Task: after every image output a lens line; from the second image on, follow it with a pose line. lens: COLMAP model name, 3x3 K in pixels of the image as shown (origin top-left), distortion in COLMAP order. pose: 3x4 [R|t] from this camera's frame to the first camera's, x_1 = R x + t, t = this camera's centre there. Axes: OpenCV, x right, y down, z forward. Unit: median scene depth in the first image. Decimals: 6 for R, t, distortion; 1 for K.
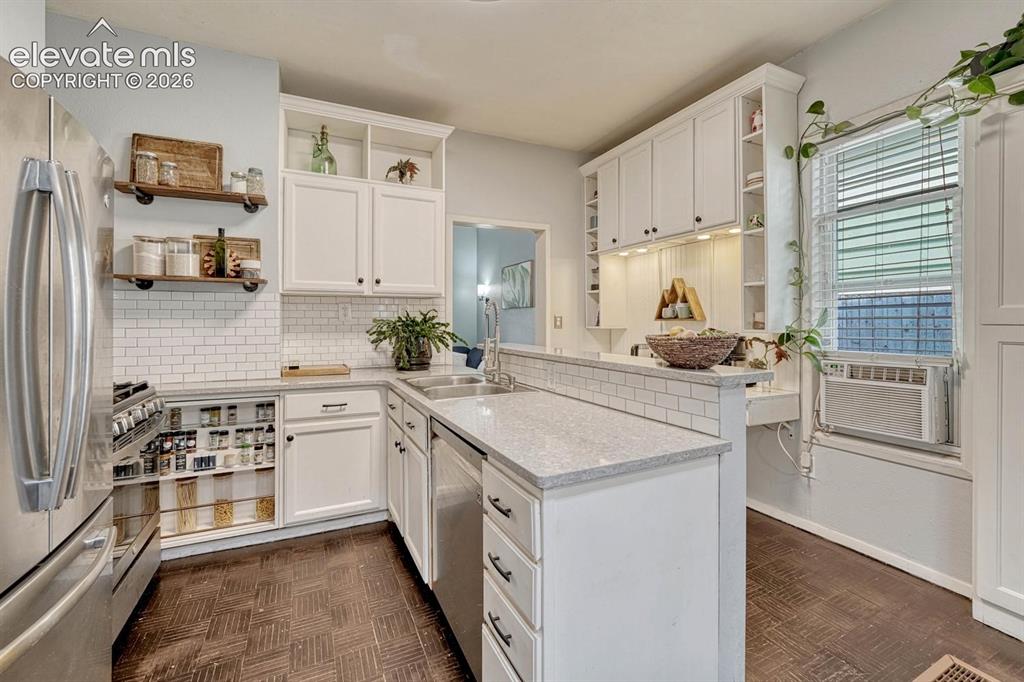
lens RADIAL K [[441.5, 0, 511.0], [0, 441.5, 309.6], [0, 0, 1]] dist [-0.000706, -0.000045]
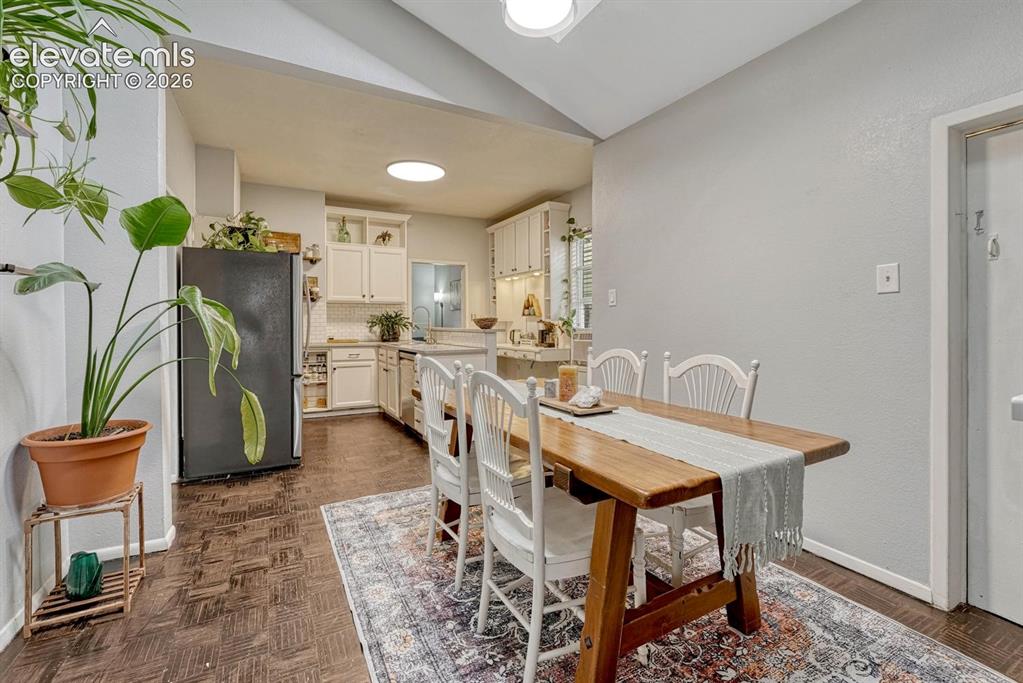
lens RADIAL K [[462.7, 0, 514.8], [0, 462.7, 322.3], [0, 0, 1]] dist [-0.008334, -0.000083]
pose [[0.998157, -0.002089, 0.060643, 0.216850], [0.000732, 0.999749, 0.022389, 0.008184], [-0.060674, -0.022304, 0.997908, -1.143351]]
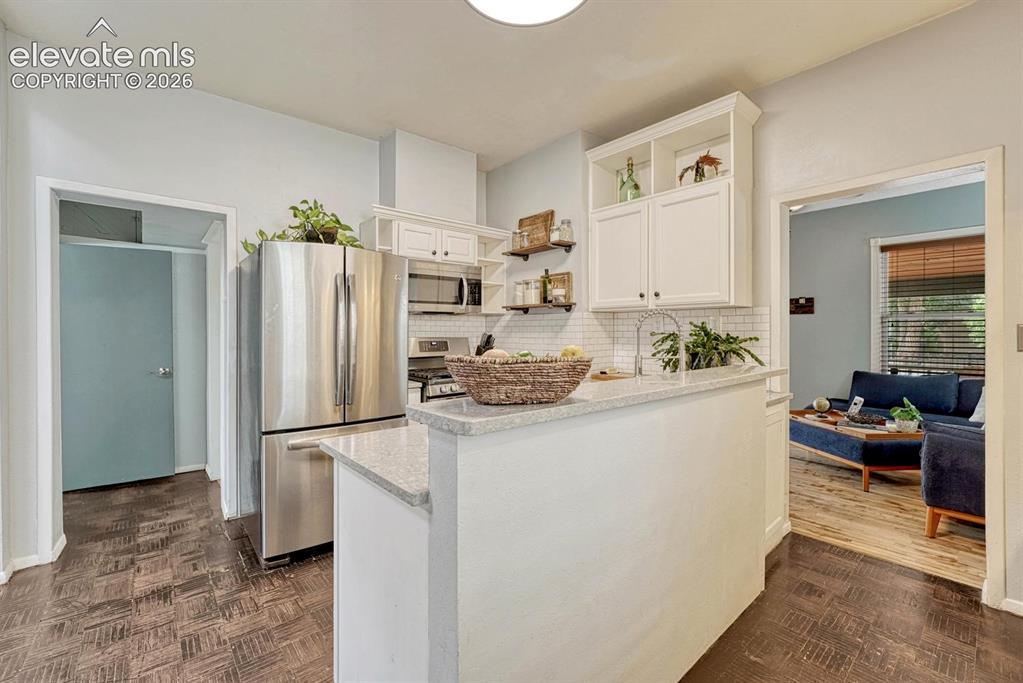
lens RADIAL K [[423.4, 0, 500.3], [0, 423.4, 332.7], [0, 0, 1]] dist [-0.022436, 0.000104]
pose [[0.258858, 0.000946, -0.965915, 0.531180], [0.018731, 0.999807, 0.005999, 0.009878], [0.965734, -0.019645, 0.258790, 0.417721]]
